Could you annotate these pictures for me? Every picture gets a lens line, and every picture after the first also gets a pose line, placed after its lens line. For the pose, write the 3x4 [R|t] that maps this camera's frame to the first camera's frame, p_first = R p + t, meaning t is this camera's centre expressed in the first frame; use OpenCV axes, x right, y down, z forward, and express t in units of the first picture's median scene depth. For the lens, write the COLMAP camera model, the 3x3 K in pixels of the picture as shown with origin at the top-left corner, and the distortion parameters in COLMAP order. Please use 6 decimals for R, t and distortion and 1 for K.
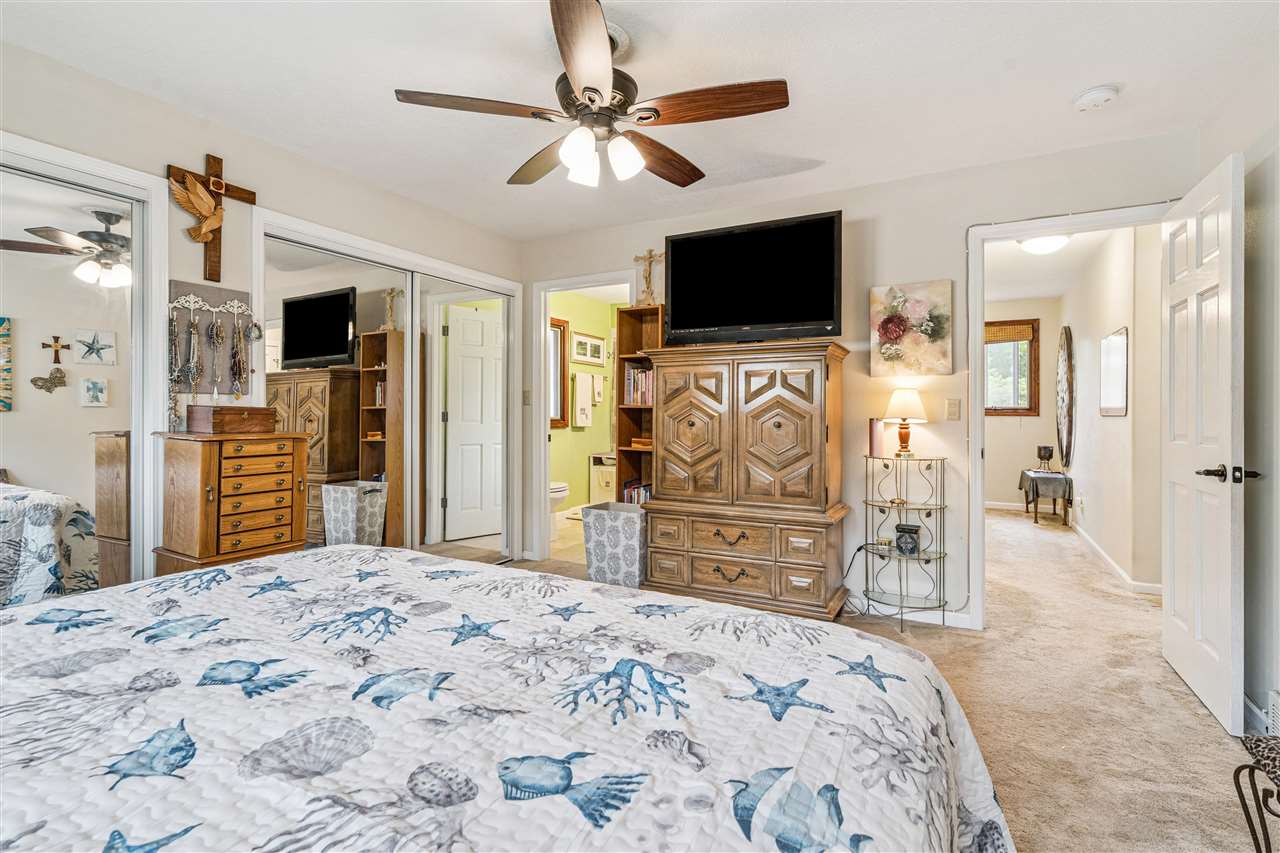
lens RADIAL K [[597.9, 0, 642.9], [0, 597.9, 417.6], [0, 0, 1]] dist [0.003489, 0.000438]
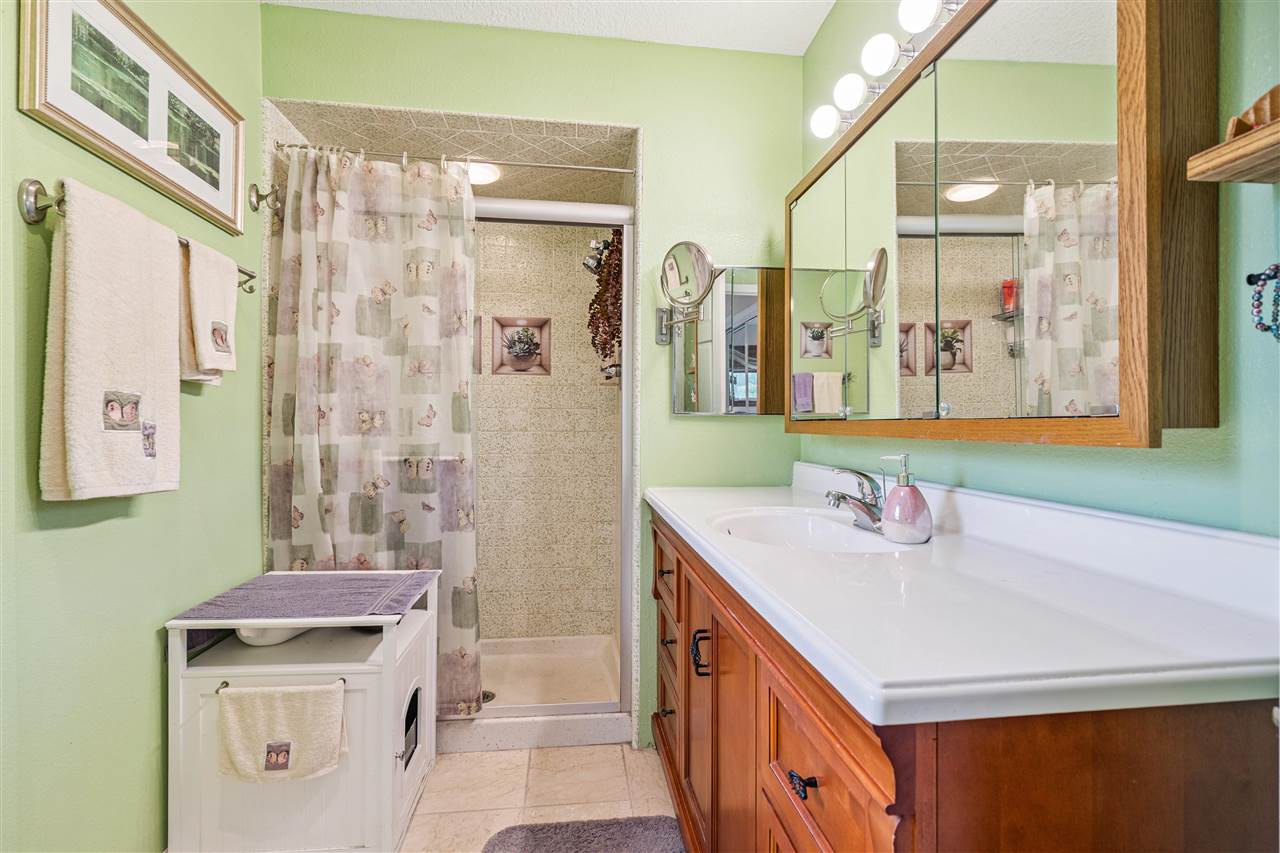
lens RADIAL K [[597.9, 0, 639.4], [0, 597.9, 424.9], [0, 0, 1]] dist [0.003489, 0.000438]
pose [[0.817952, -0.001540, 0.575285, -0.076137], [0.005677, 0.999969, -0.005395, -0.004912], [-0.575259, 0.007679, 0.817935, 0.757106]]
